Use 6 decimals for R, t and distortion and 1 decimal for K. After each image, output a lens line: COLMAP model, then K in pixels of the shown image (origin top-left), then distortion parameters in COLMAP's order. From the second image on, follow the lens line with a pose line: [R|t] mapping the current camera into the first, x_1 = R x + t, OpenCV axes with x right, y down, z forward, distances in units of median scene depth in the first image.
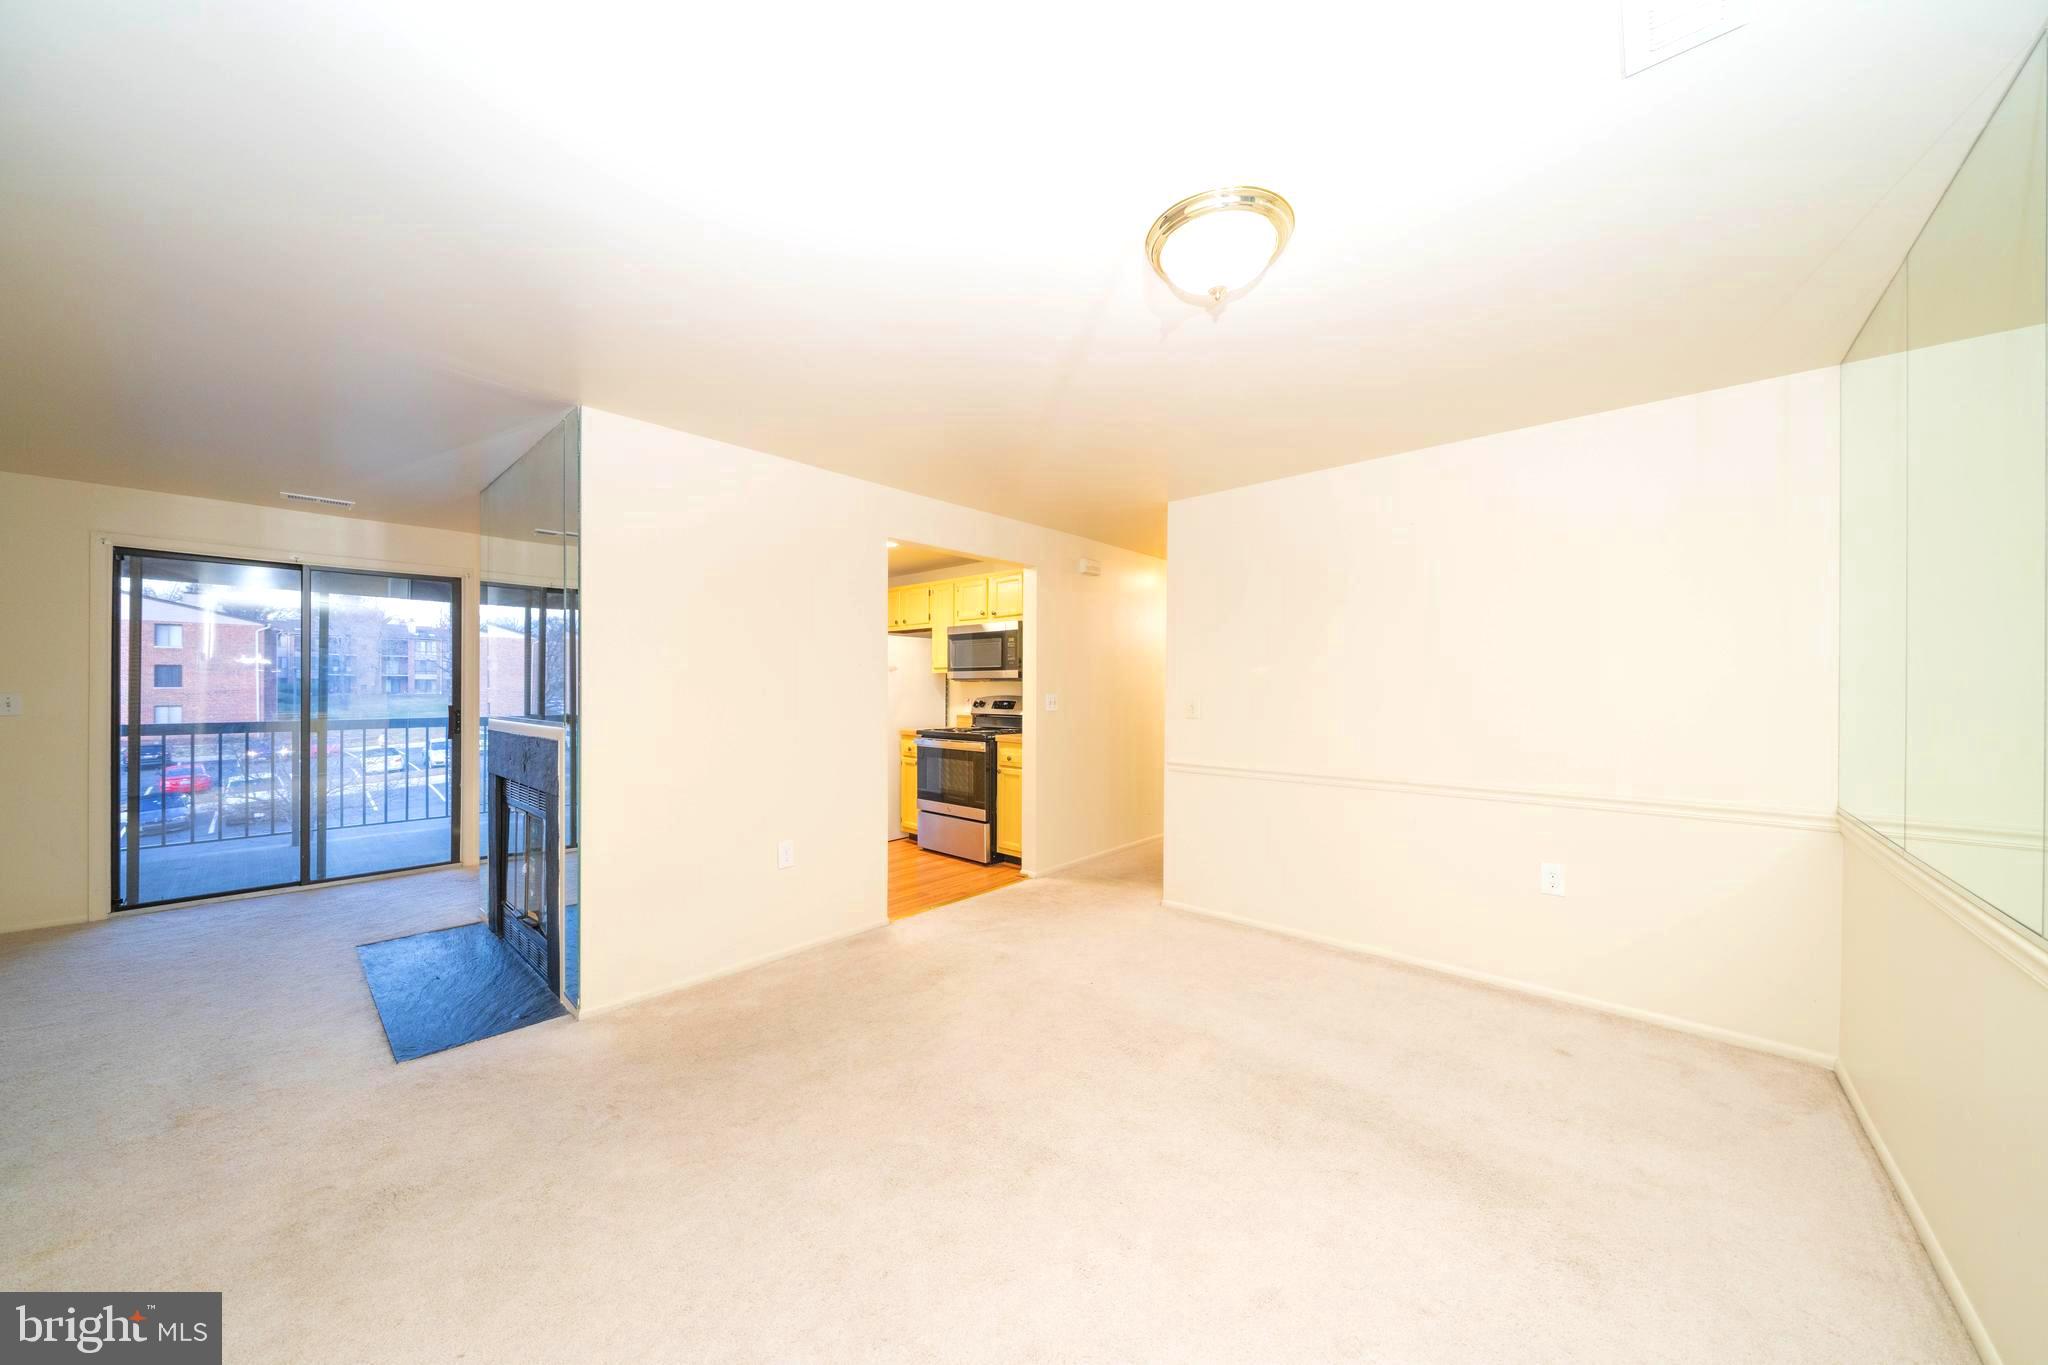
lens RADIAL K [[697.3, 0, 1033.3], [0, 697.3, 679.9], [0, 0, 1]] dist [-0.009035, -0.000506]
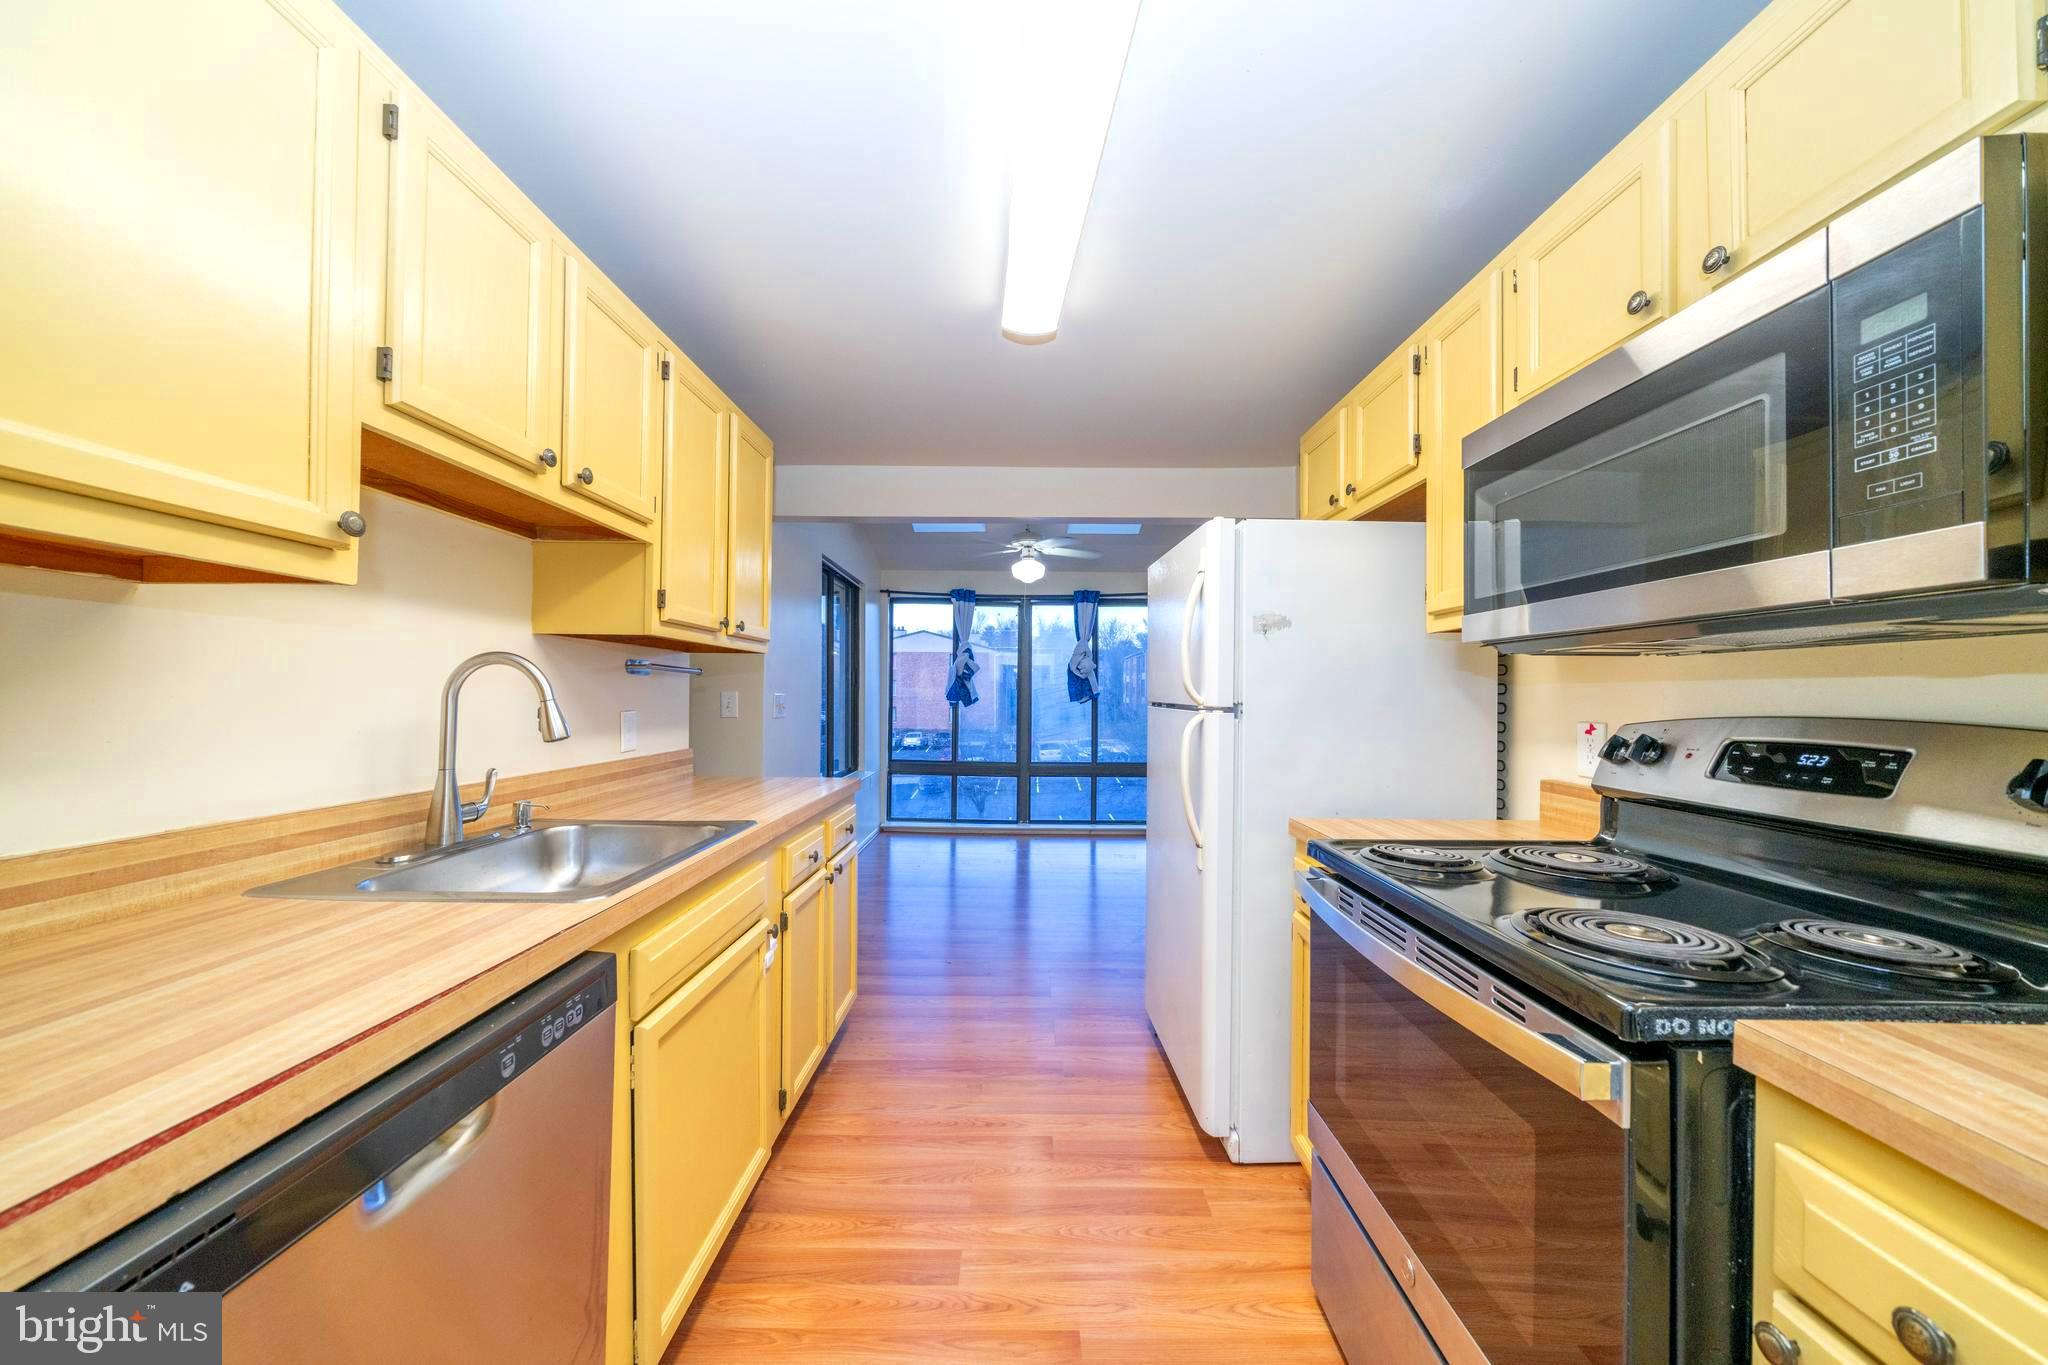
lens RADIAL K [[697.3, 0, 1017.7], [0, 697.3, 684.4], [0, 0, 1]] dist [-0.009035, -0.000506]
pose [[0.654905, -0.004932, -0.755695, -0.039388], [-0.005772, 0.999917, -0.011529, 0.017422], [0.755689, 0.011912, 0.654822, 0.713243]]
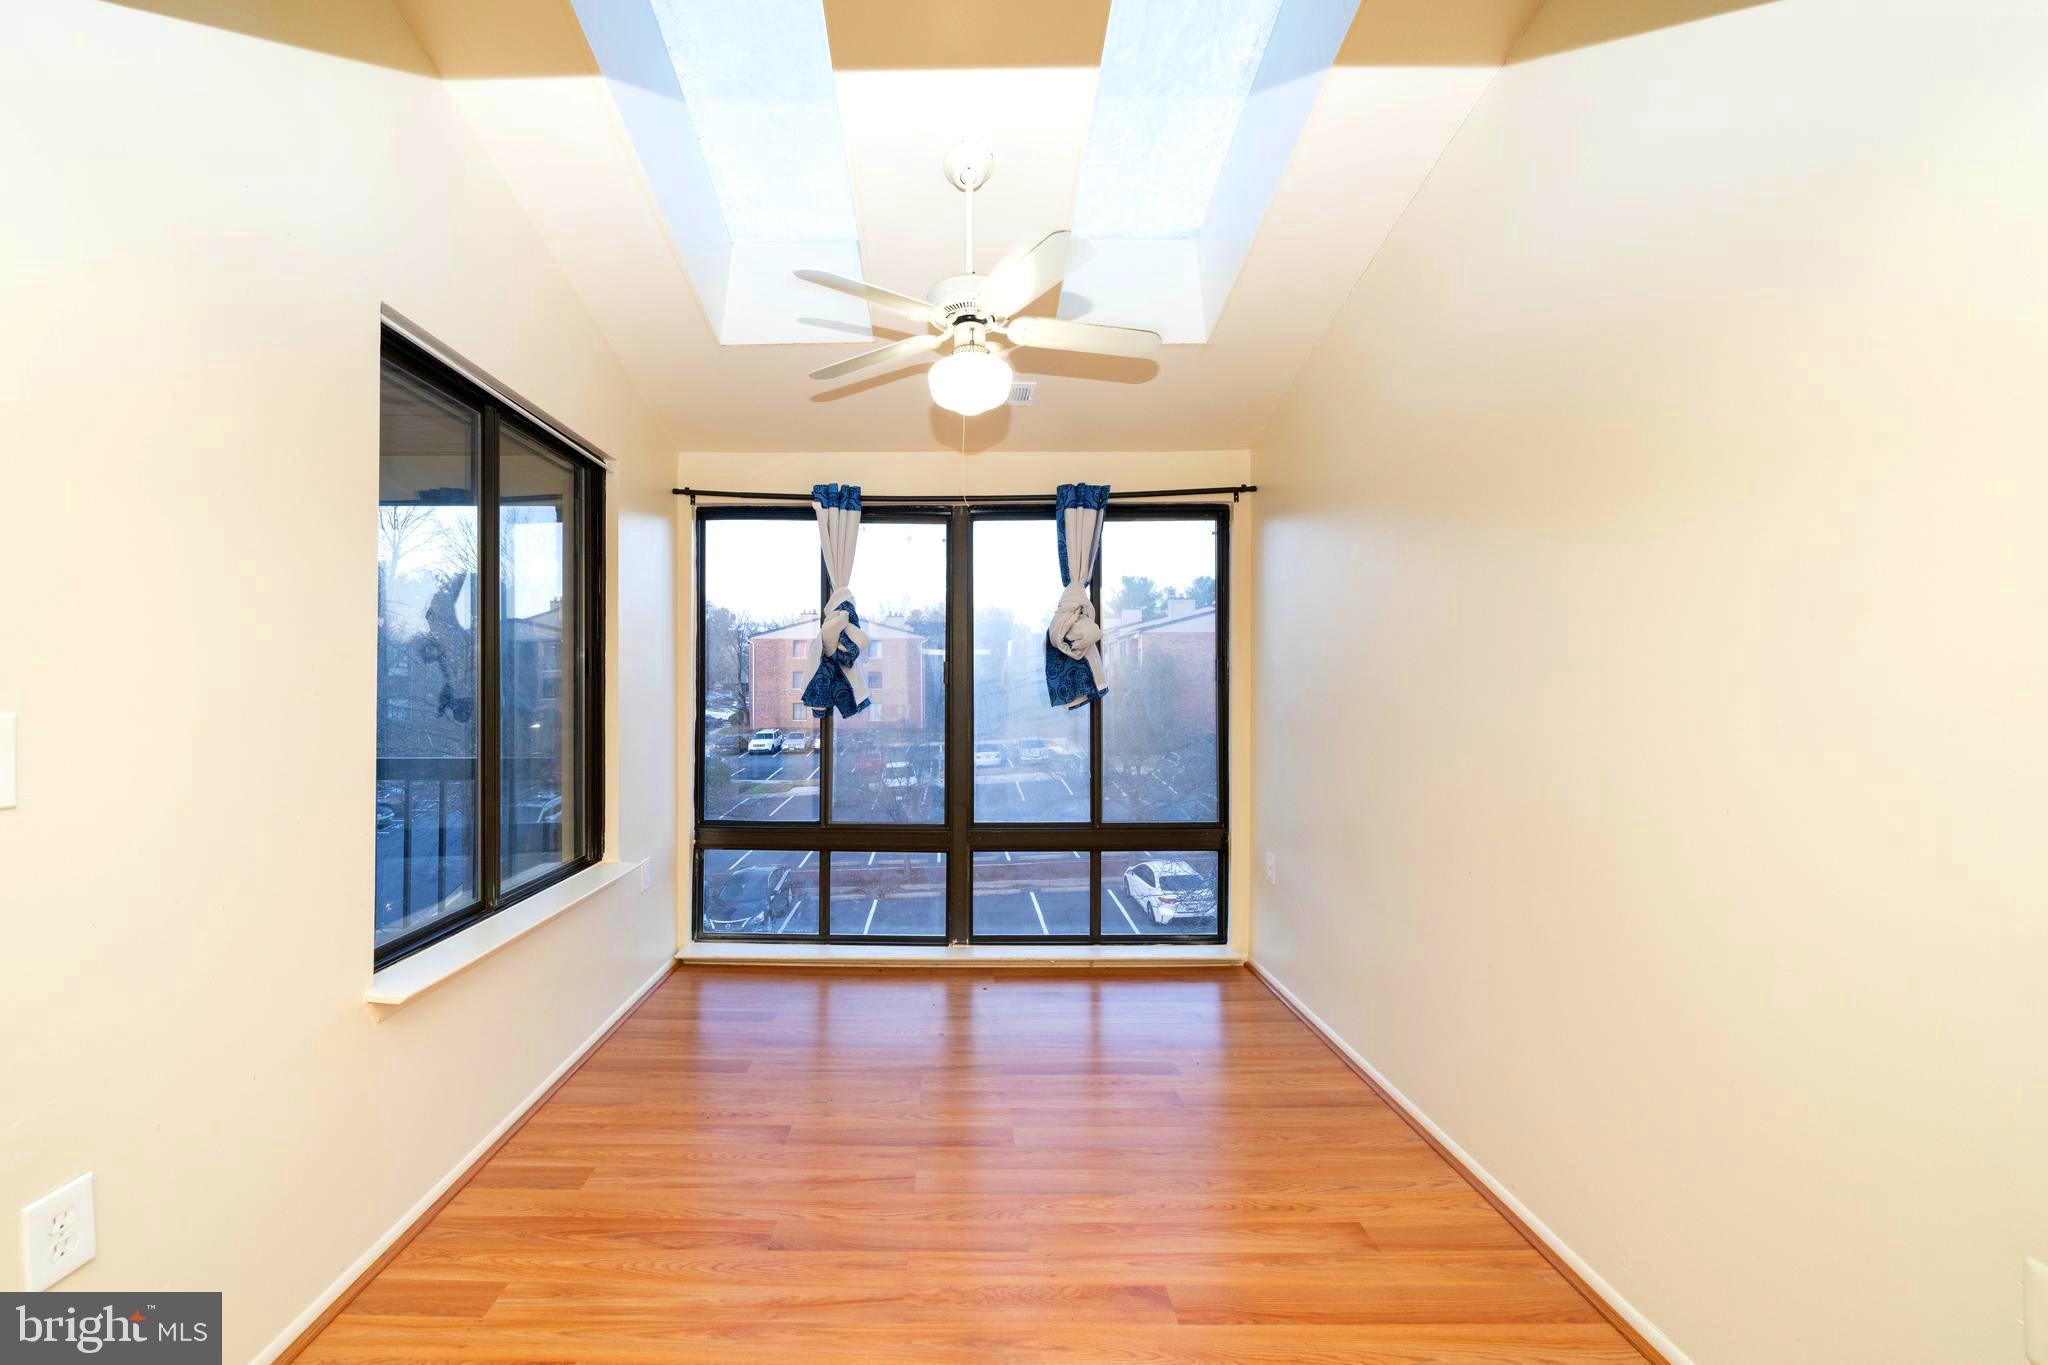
lens RADIAL K [[780.7, 0, 947.6], [0, 780.7, 683.5], [0, 0, 1]] dist [-0.000233, -0.000394]
pose [[0.655325, -0.002147, -0.755344, -0.381636], [0.002488, 0.999997, -0.000683, 0.013460], [0.755343, -0.001432, 0.655328, 1.010608]]
